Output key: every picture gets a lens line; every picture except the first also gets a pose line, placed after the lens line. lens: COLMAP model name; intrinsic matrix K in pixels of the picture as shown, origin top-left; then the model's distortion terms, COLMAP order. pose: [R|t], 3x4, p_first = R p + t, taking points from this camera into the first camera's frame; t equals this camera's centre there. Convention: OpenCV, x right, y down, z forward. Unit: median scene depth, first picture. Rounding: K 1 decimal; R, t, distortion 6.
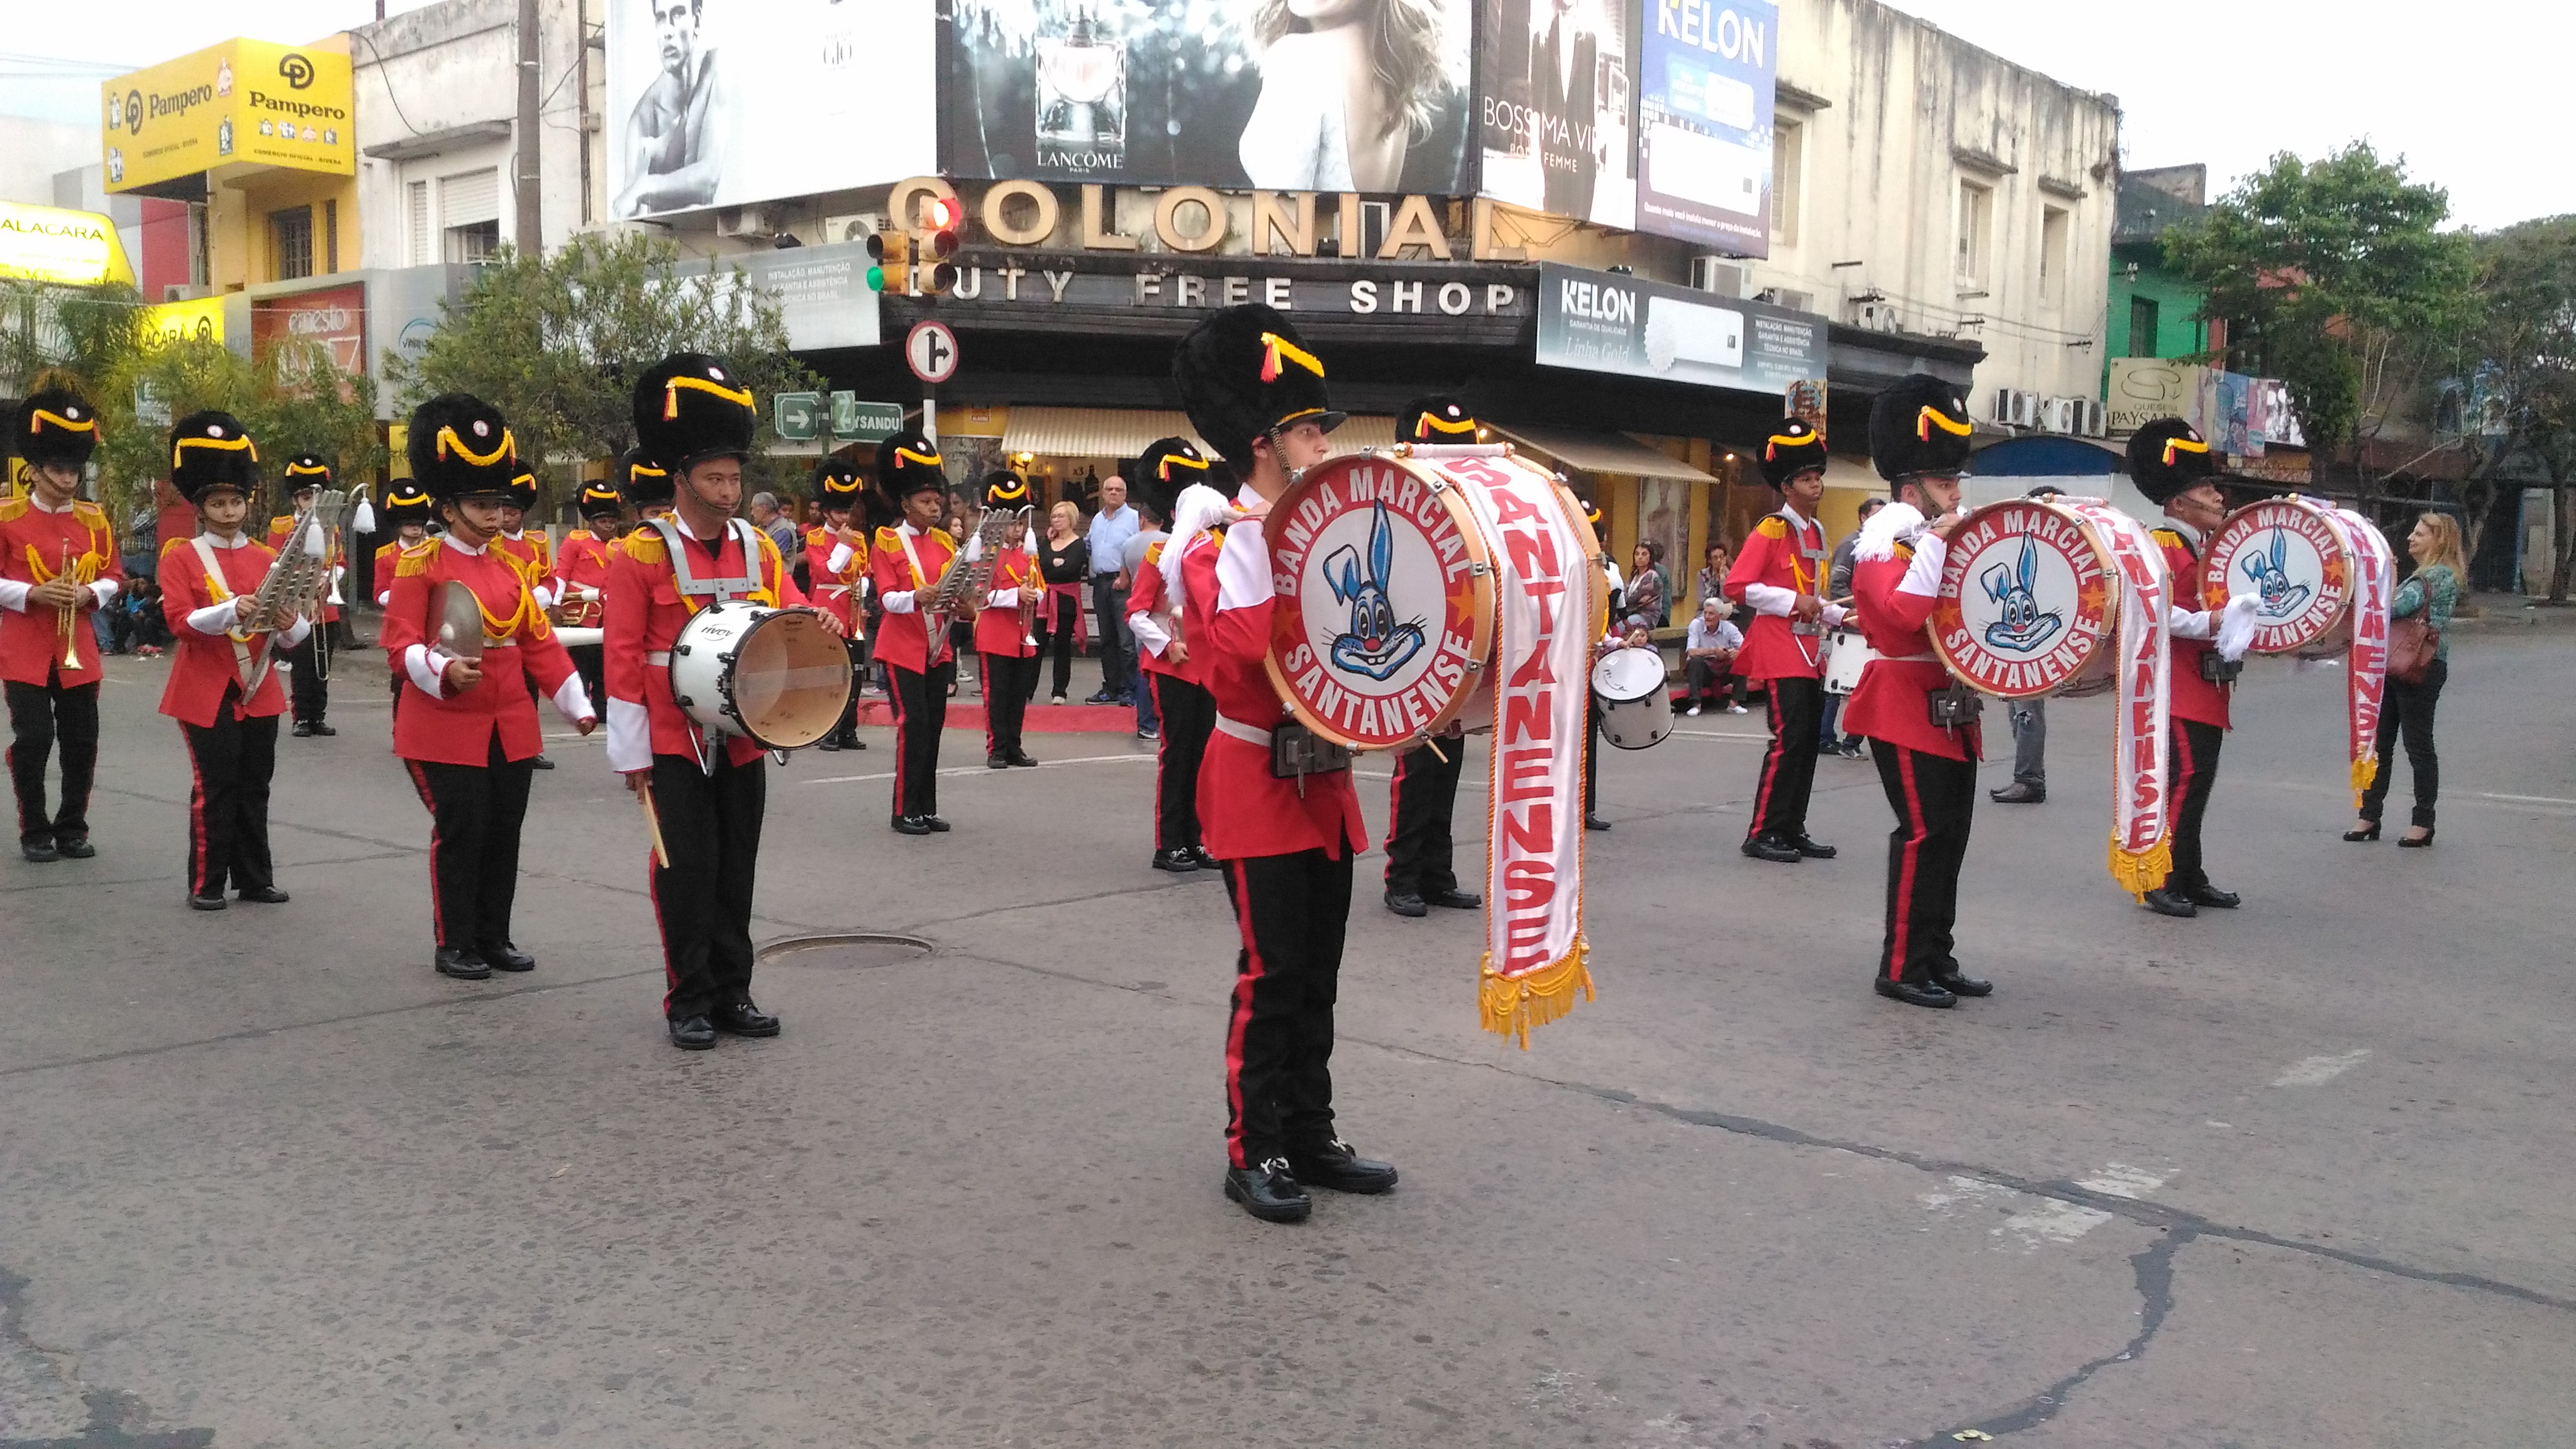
lens RADIAL K [[2126.4, 0, 1314.0], [0, 2126.4, 739.7], [0, 0, 1]] dist [0.130054, -0.266271]
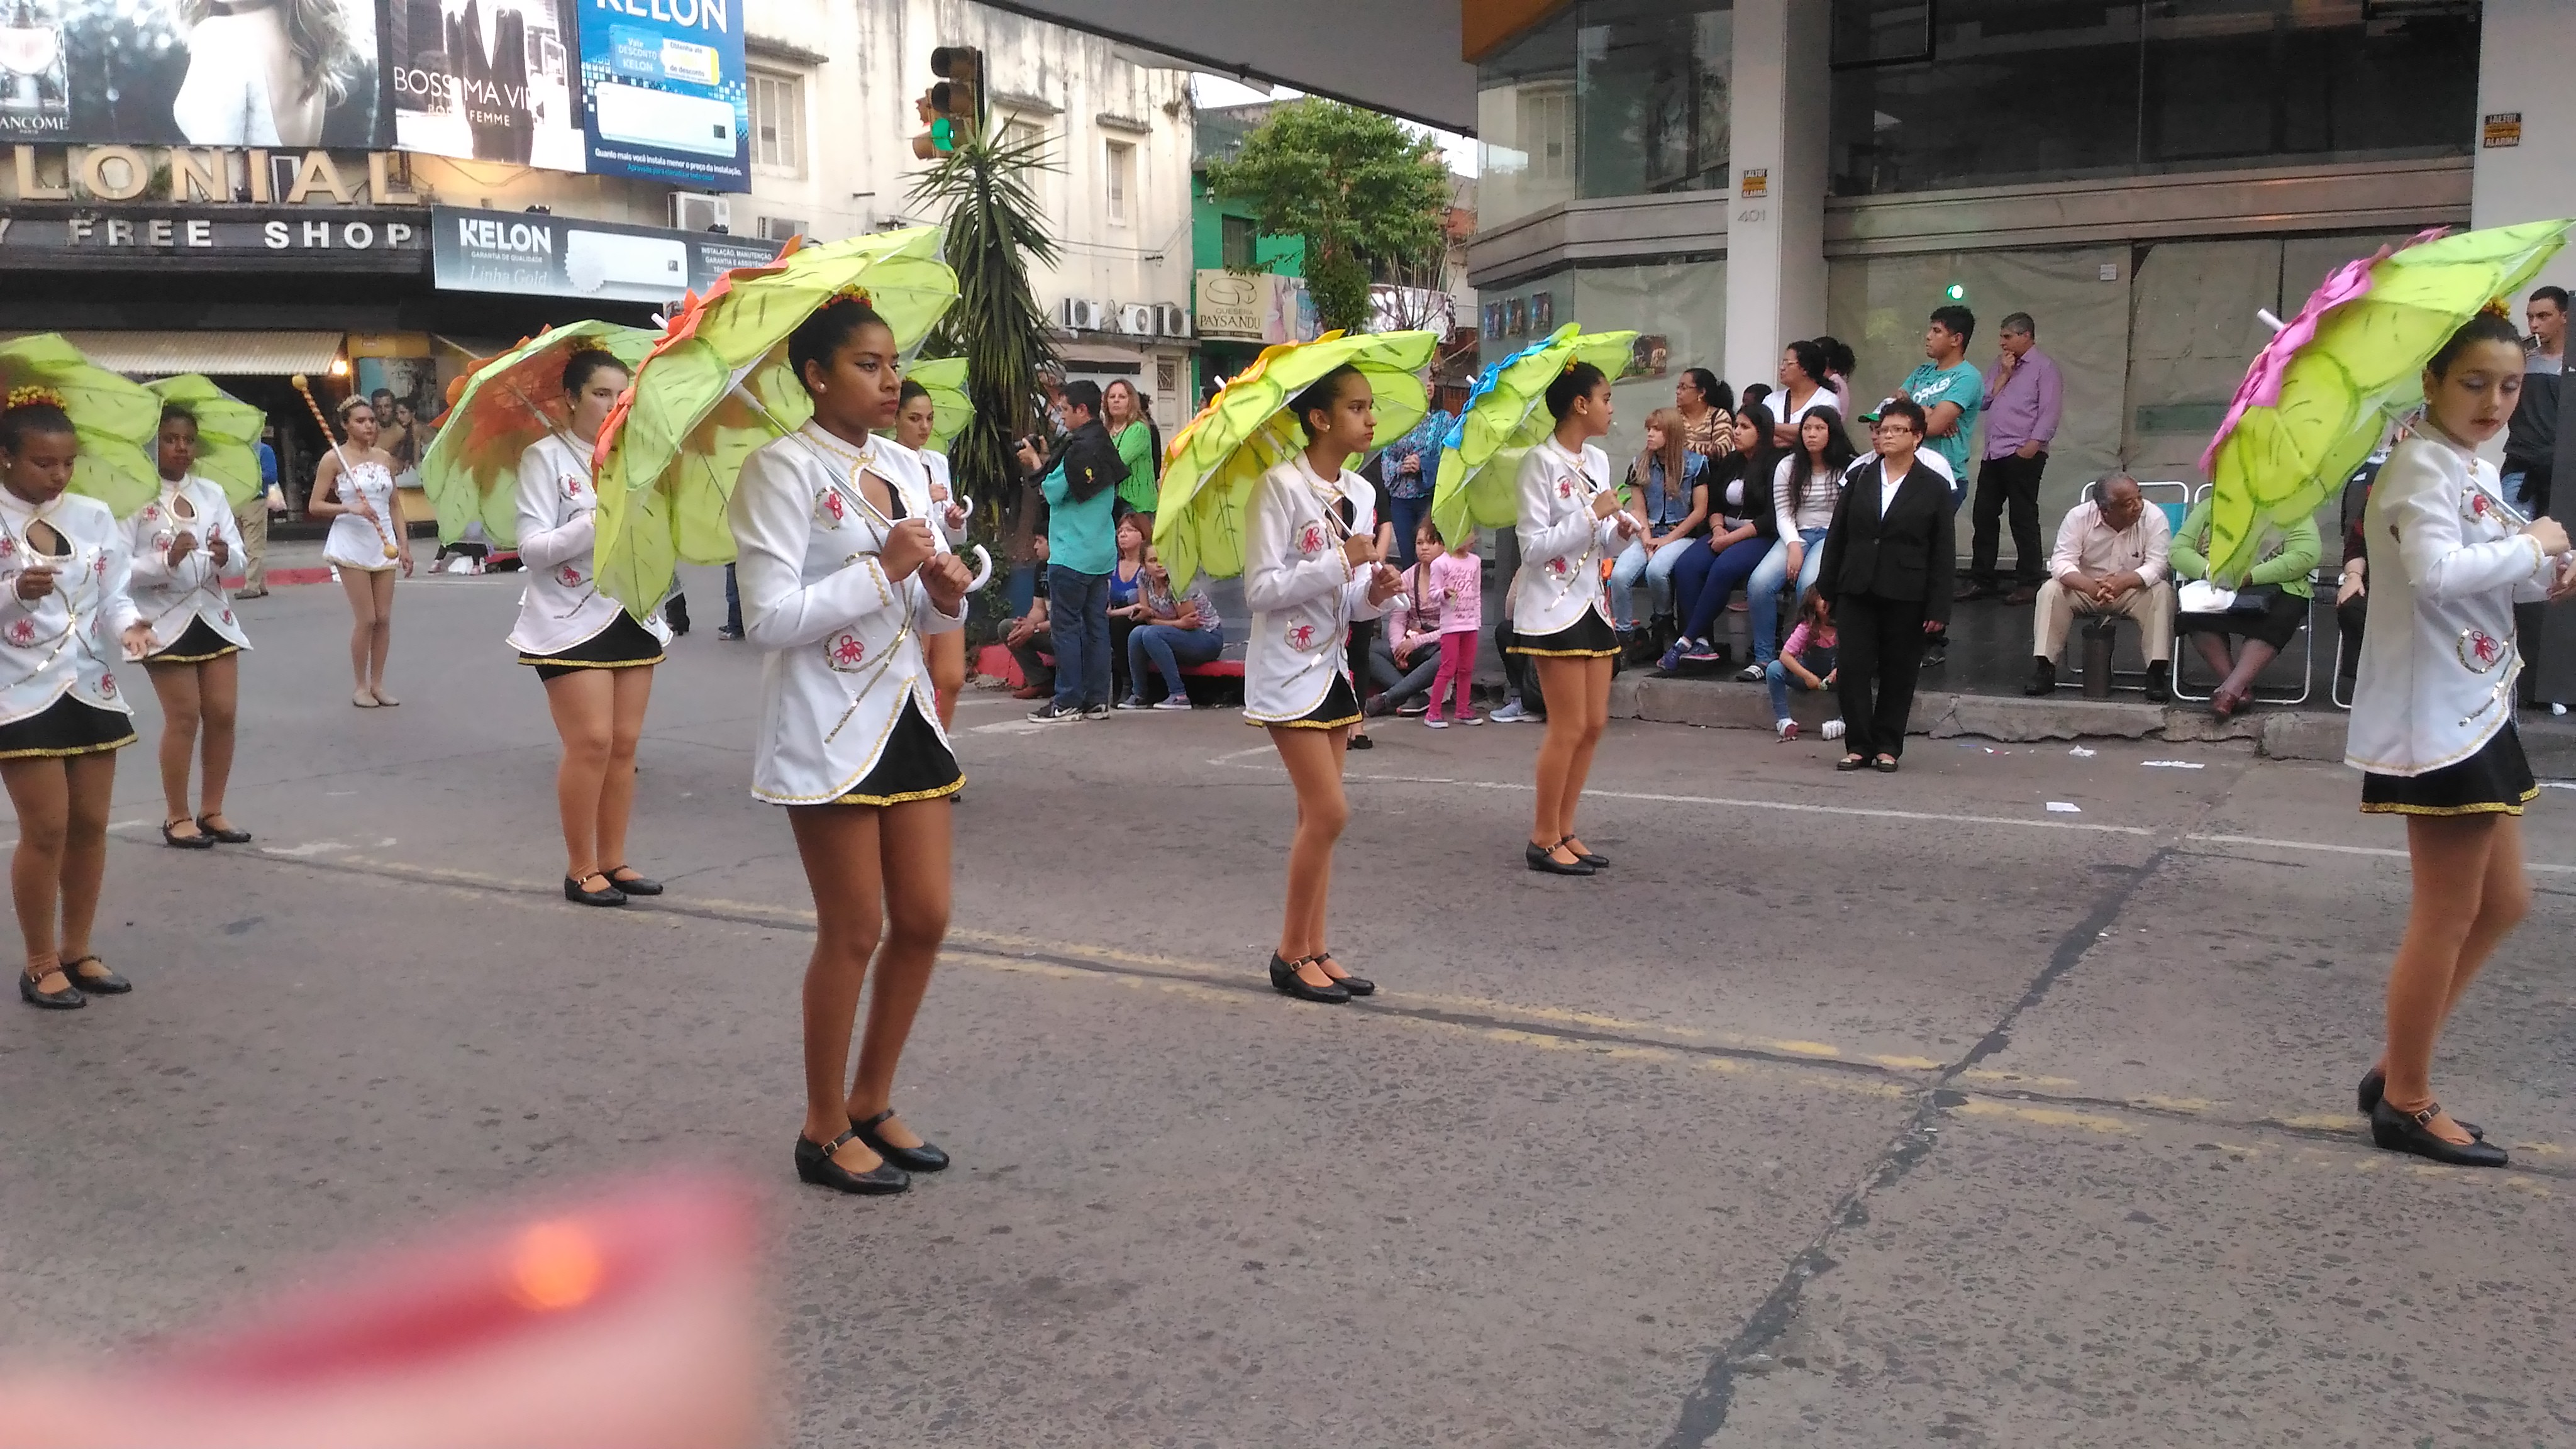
lens RADIAL K [[2139.6, 0, 1320.2], [0, 2139.6, 740.1], [0, 0, 1]] dist [0.129060, -0.260185]
pose [[0.983018, -0.051218, 0.176217, 0.363817], [0.042497, 0.997695, 0.052911, 0.036971], [-0.178521, -0.044524, 0.982928, -0.318658]]
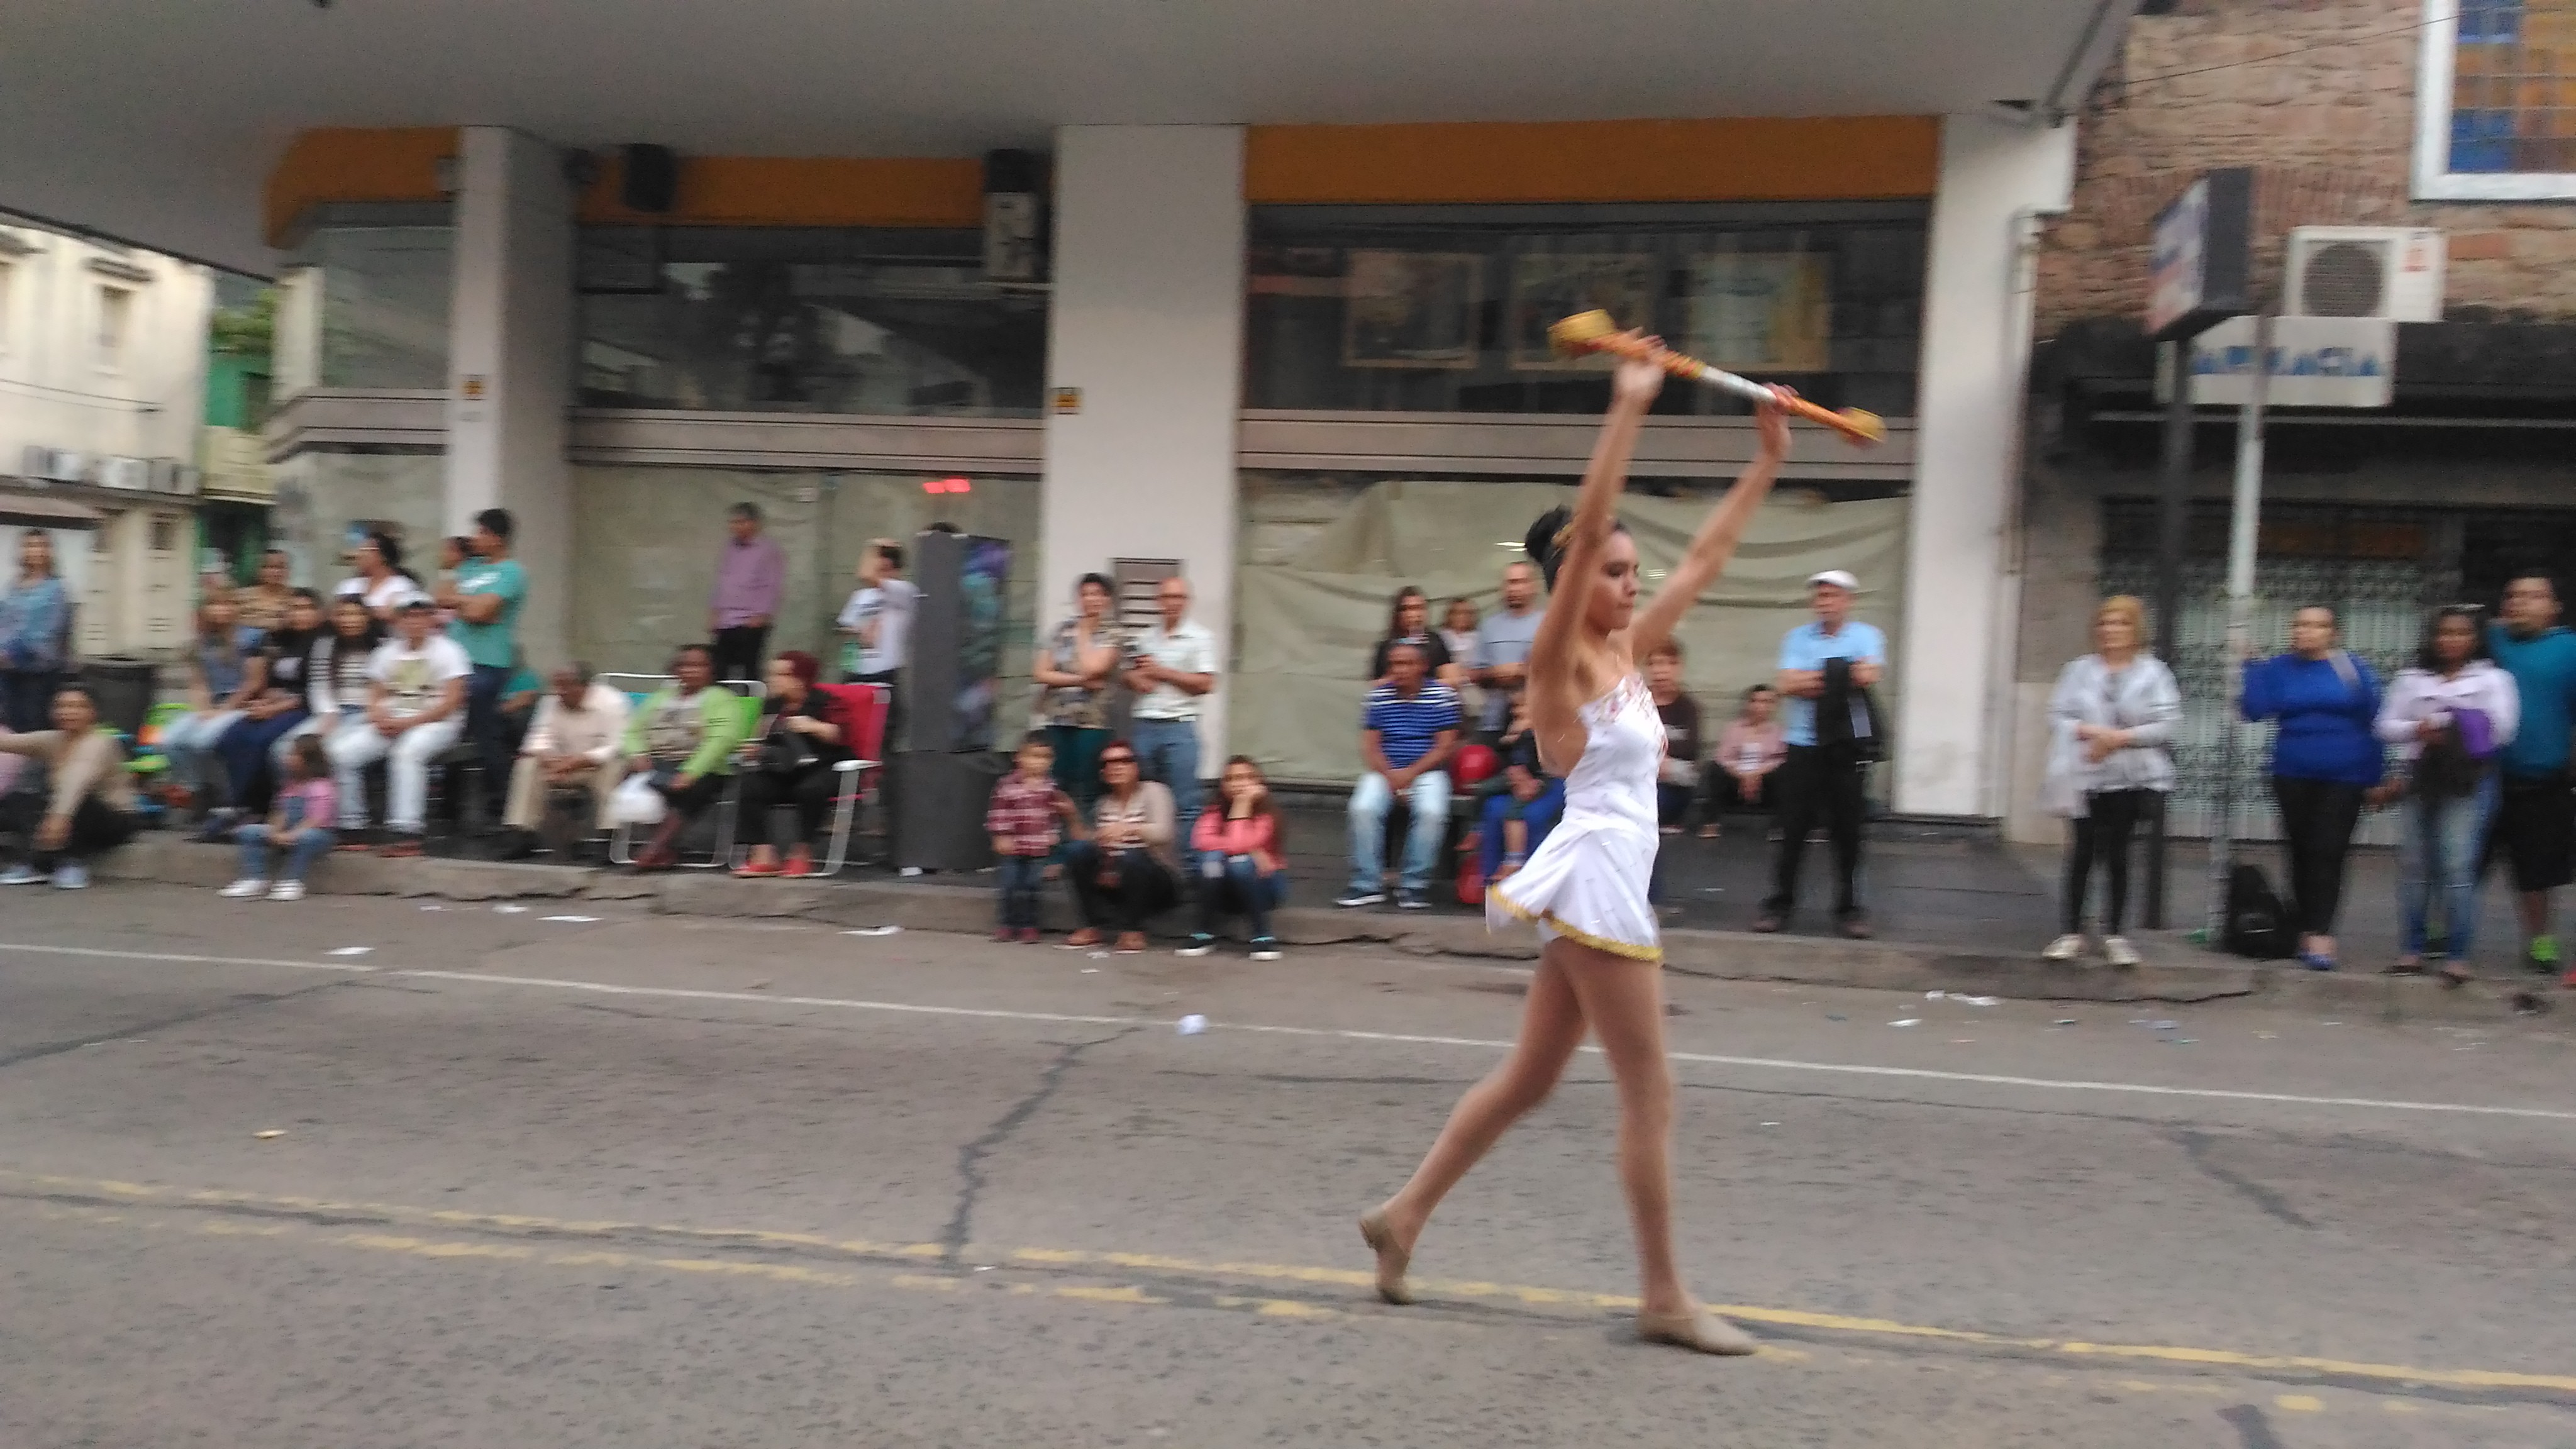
lens RADIAL K [[2139.6, 0, 1320.2], [0, 2139.6, 740.1], [0, 0, 1]] dist [0.129060, -0.260185]
pose [[0.861687, -0.007032, 0.507391, 0.499703], [0.023215, 0.999403, -0.025575, 0.047672], [-0.506908, 0.033817, 0.861336, -0.432658]]
